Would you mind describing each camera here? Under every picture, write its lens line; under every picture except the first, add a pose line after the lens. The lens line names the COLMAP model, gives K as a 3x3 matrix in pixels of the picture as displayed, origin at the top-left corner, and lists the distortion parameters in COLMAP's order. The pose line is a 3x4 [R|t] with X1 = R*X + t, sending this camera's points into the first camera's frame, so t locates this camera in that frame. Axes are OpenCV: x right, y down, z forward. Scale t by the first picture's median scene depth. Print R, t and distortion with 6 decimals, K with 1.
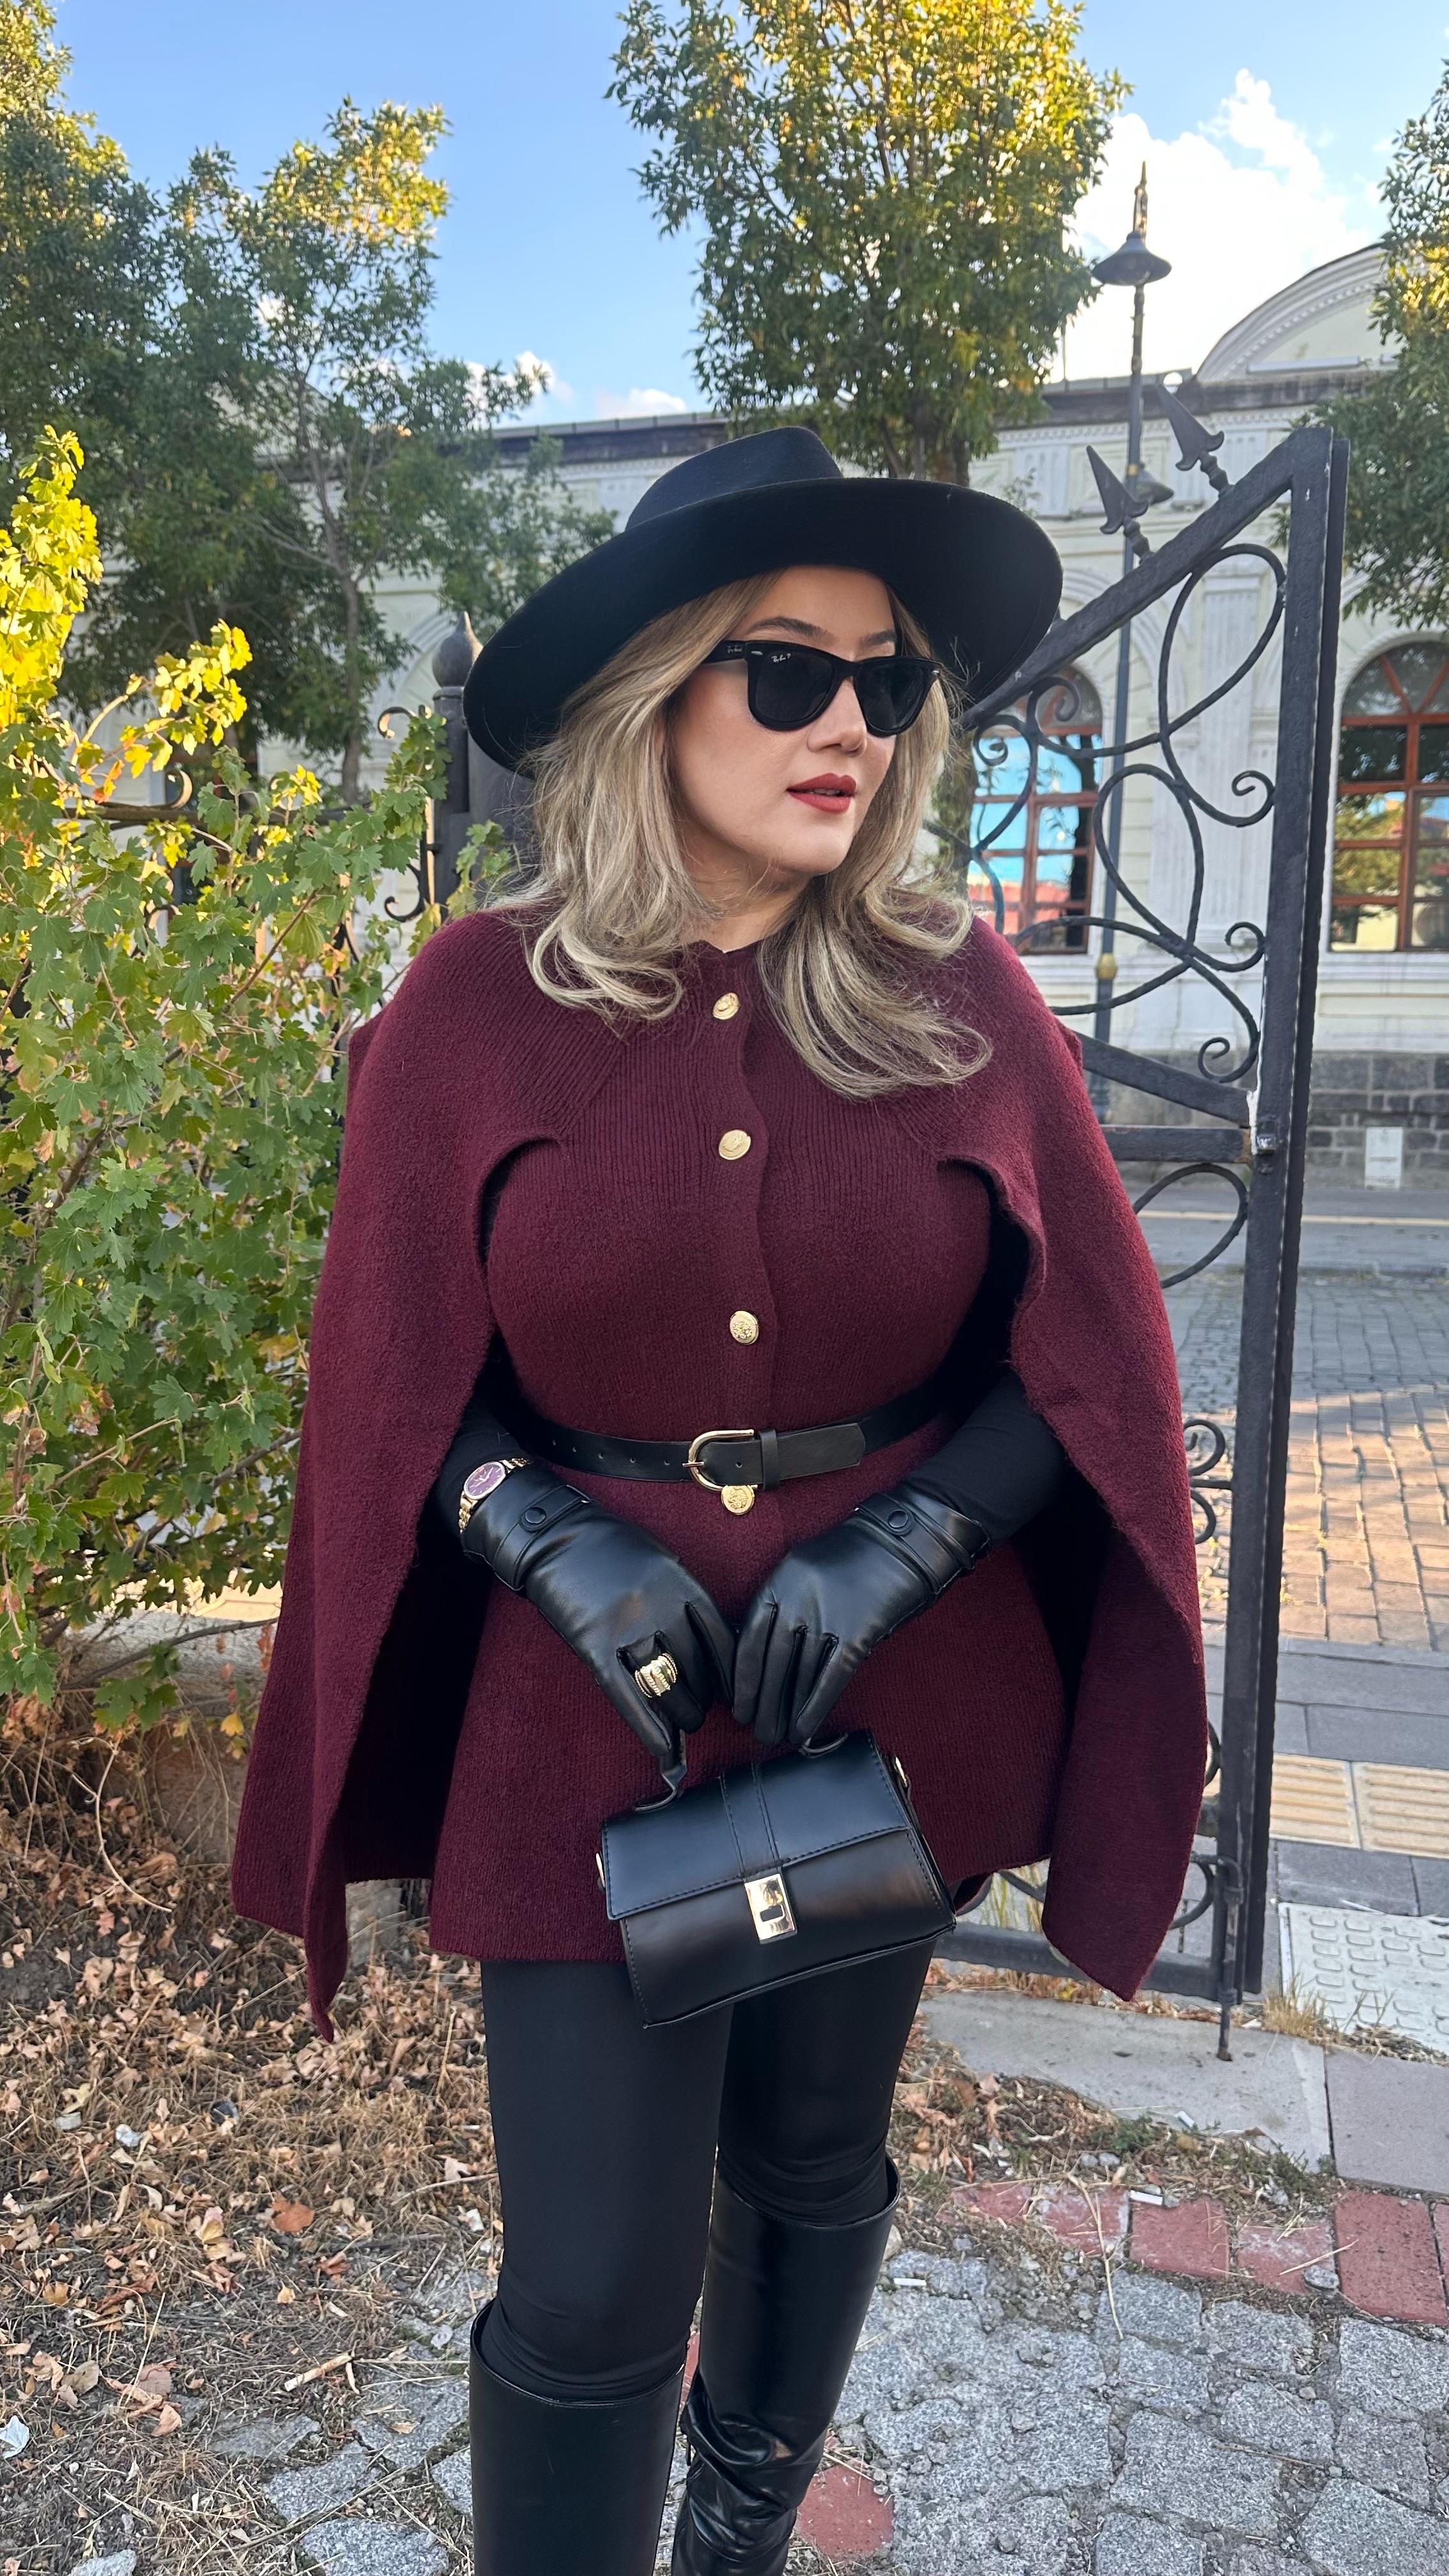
lens RADIAL K [[1875.2, 0, 726.1], [0, 1875.2, 1288.1], [0, 0, 1]] dist [0.000792, -0.005582]
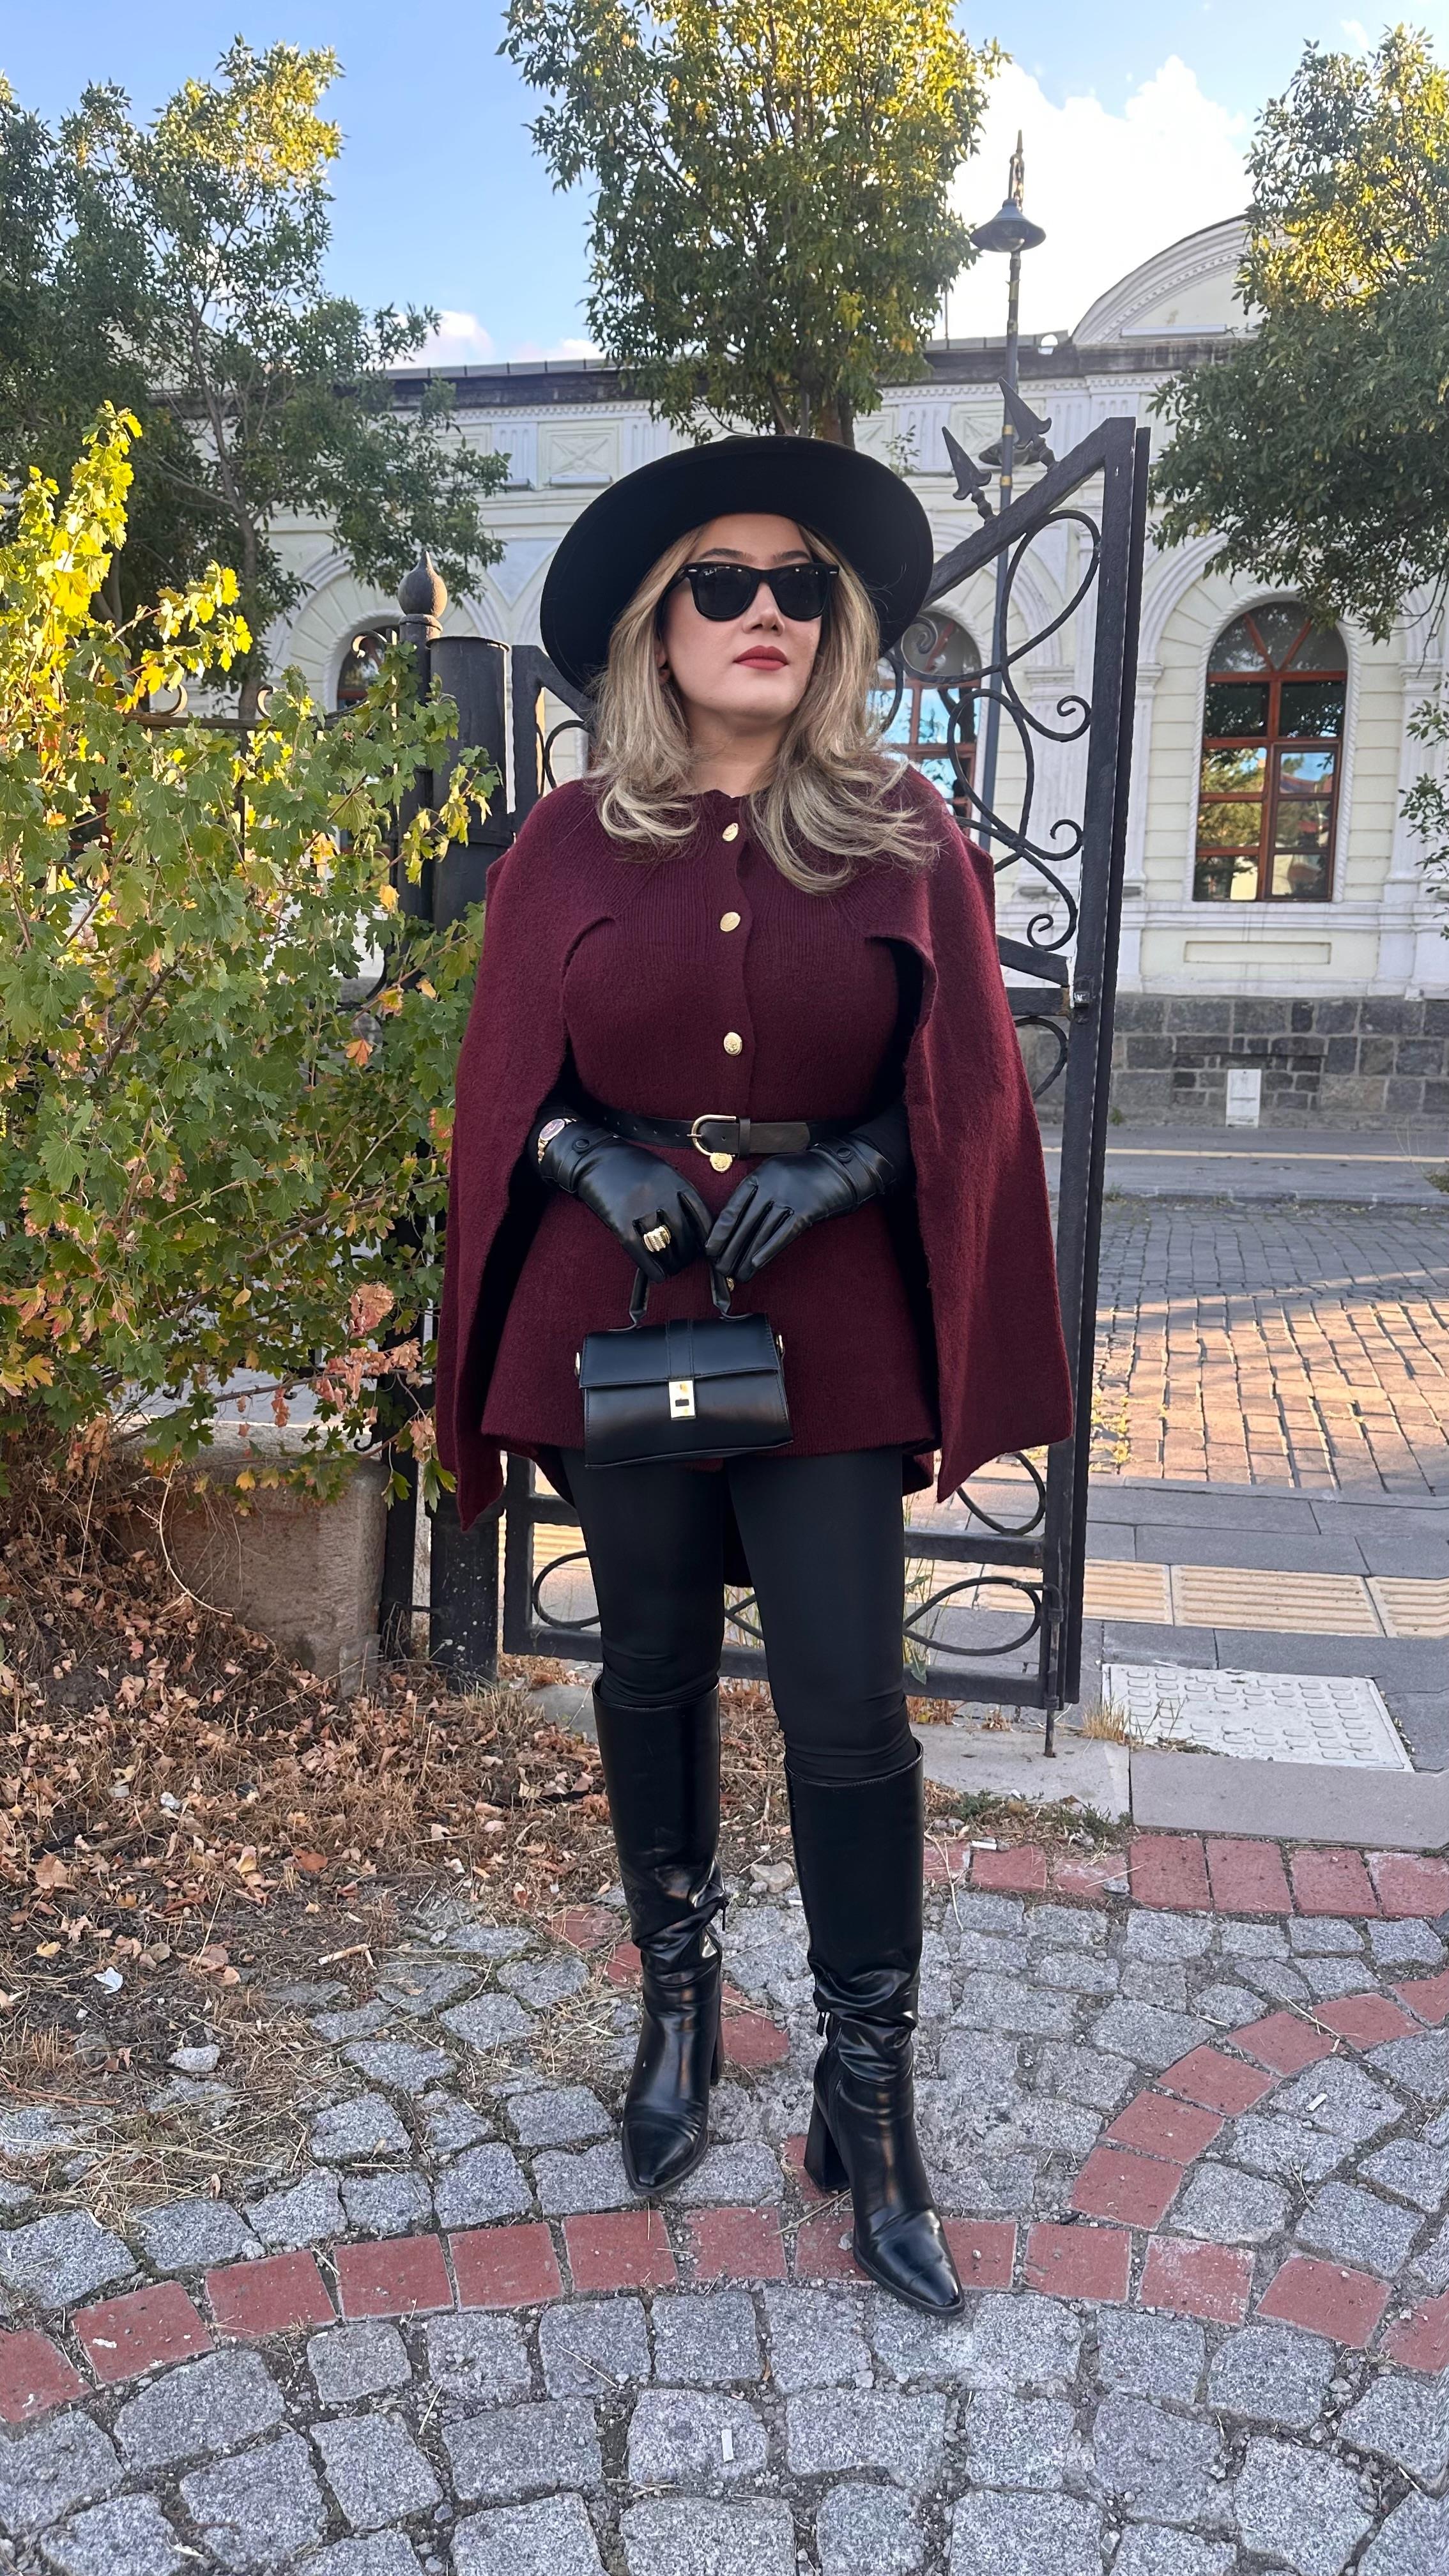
lens RADIAL K [[1964.8, 0, 736.9], [0, 1964.8, 1333.1], [0, 0, 1]] dist [0.041739, -0.065886]
pose [[0.997743, -0.003988, 0.067024, -0.010258], [0.002113, 0.999605, 0.028015, 0.036299], [-0.067109, -0.027811, 0.997358, -0.105299]]
